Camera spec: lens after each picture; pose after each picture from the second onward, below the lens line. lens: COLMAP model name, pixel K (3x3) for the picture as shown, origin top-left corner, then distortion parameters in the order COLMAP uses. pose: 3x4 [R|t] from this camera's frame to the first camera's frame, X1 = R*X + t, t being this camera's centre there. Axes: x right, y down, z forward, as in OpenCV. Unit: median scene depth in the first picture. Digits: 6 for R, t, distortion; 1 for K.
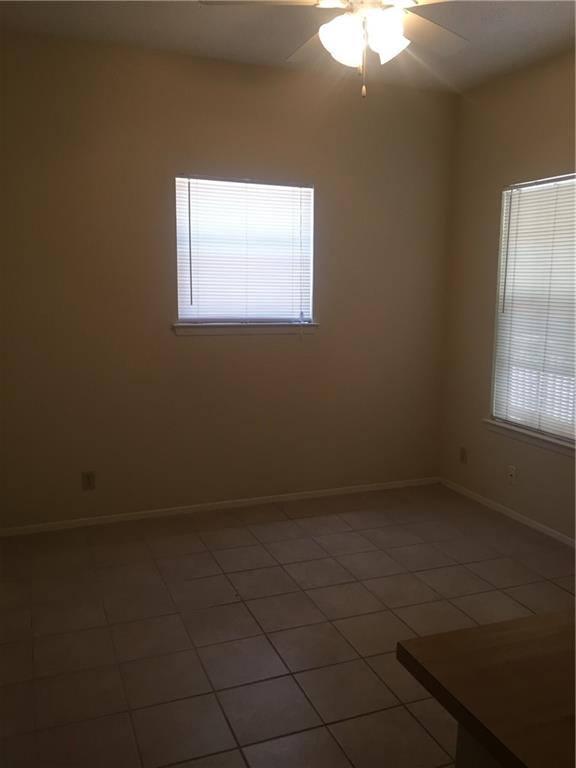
lens RADIAL K [[653.6, 0, 288.3], [0, 653.6, 386.2], [0, 0, 1]] dist [0.046615, -0.019534]
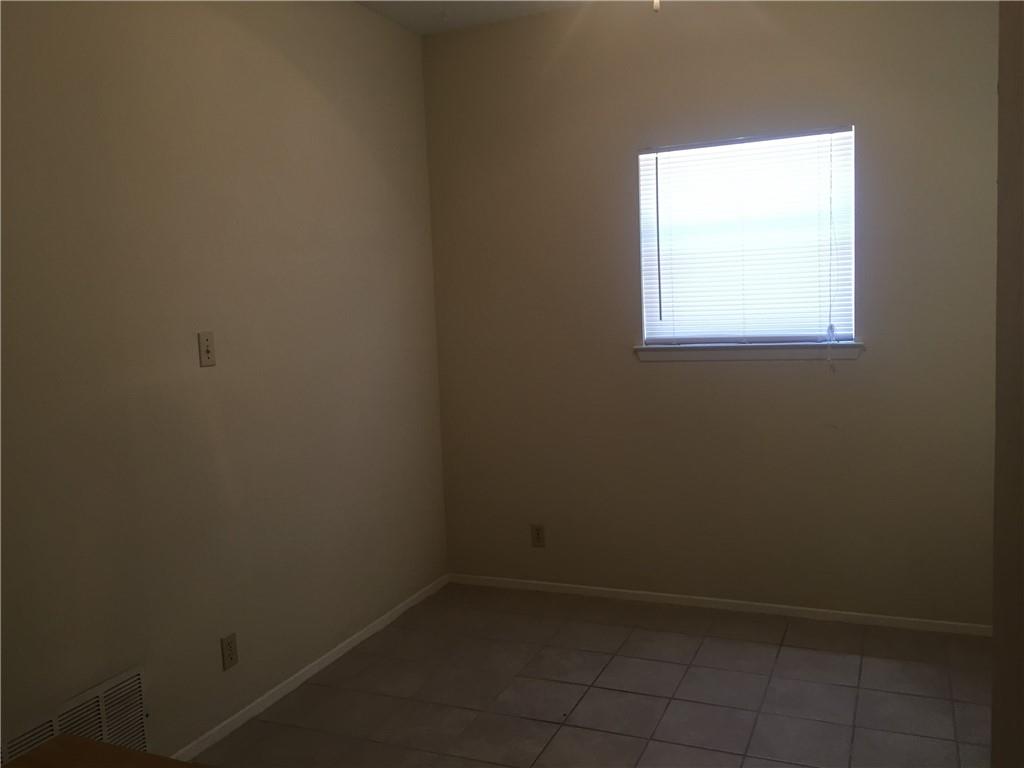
lens RADIAL K [[871.5, 0, 511.3], [0, 871.5, 381.4], [0, 0, 1]] dist [0.046615, -0.019534]
pose [[0.699776, 0.024075, -0.713957, 0.436093], [-0.057496, 0.998088, -0.022698, -0.022376], [0.712045, 0.056934, 0.699822, 0.189143]]
